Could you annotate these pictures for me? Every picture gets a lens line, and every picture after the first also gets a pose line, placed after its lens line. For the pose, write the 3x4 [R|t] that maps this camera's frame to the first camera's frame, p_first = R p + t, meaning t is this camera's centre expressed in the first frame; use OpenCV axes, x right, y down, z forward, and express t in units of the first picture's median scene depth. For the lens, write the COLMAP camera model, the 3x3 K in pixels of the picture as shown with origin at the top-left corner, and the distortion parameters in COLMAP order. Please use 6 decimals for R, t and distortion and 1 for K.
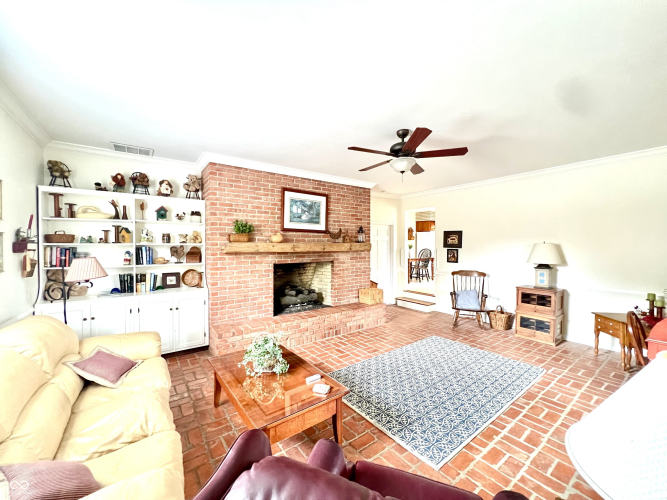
lens RADIAL K [[268.9, 0, 333.5], [0, 268.9, 250.0], [0, 0, 1]] dist [-0.000272, -0.000157]
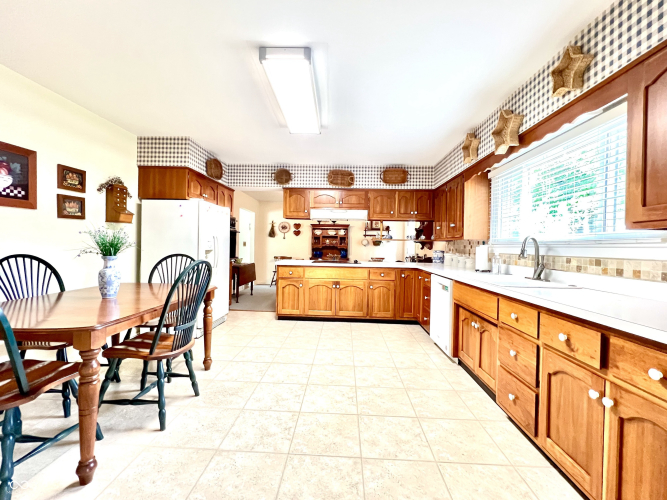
lens RADIAL K [[289.1, 0, 333.5], [0, 289.1, 250.0], [0, 0, 1]] dist [0.002723, 0.000030]
pose [[0.622353, 0.003180, 0.782731, 0.187709], [-0.010232, 0.999939, 0.004072, -0.010934], [-0.782670, -0.010543, 0.622347, 0.621400]]
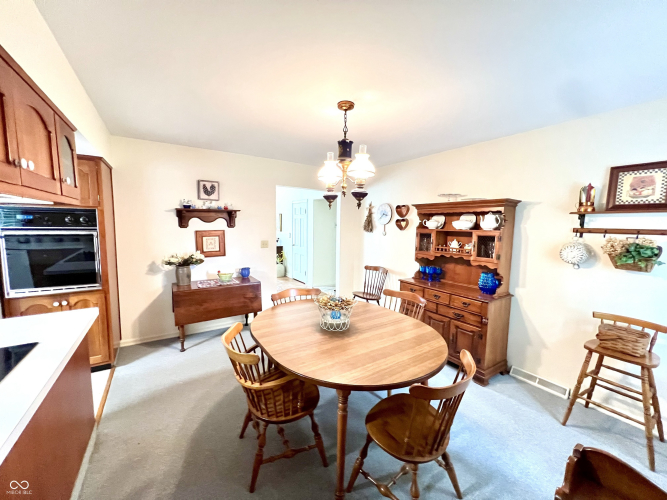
lens RADIAL K [[268.9, 0, 333.5], [0, 268.9, 250.0], [0, 0, 1]] dist [-0.000272, -0.000157]
pose [[0.997940, 0.021523, -0.060441, 0.693238], [-0.016313, 0.996212, 0.085417, -0.049633], [0.062050, -0.084255, 0.994510, 0.823126]]
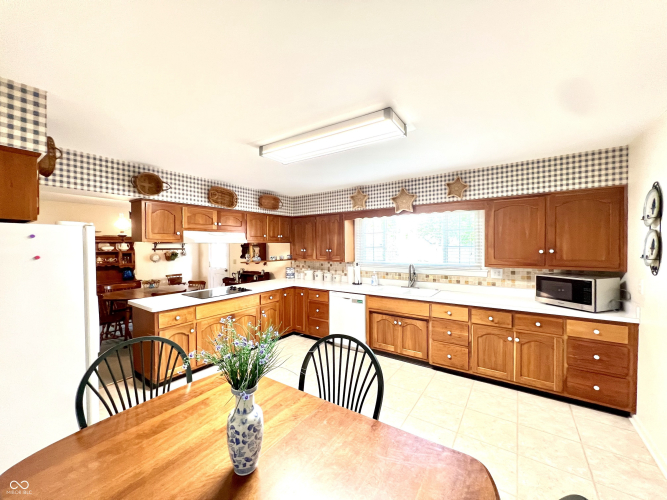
lens RADIAL K [[268.3, 0, 333.0], [0, 268.3, 250.5], [0, 0, 1]] dist [0.001017, 0.000844]
pose [[-0.320423, -0.013403, 0.947180, 0.148326], [0.021940, 0.999527, 0.021566, -0.051587], [-0.947020, 0.027691, -0.319977, 0.865954]]
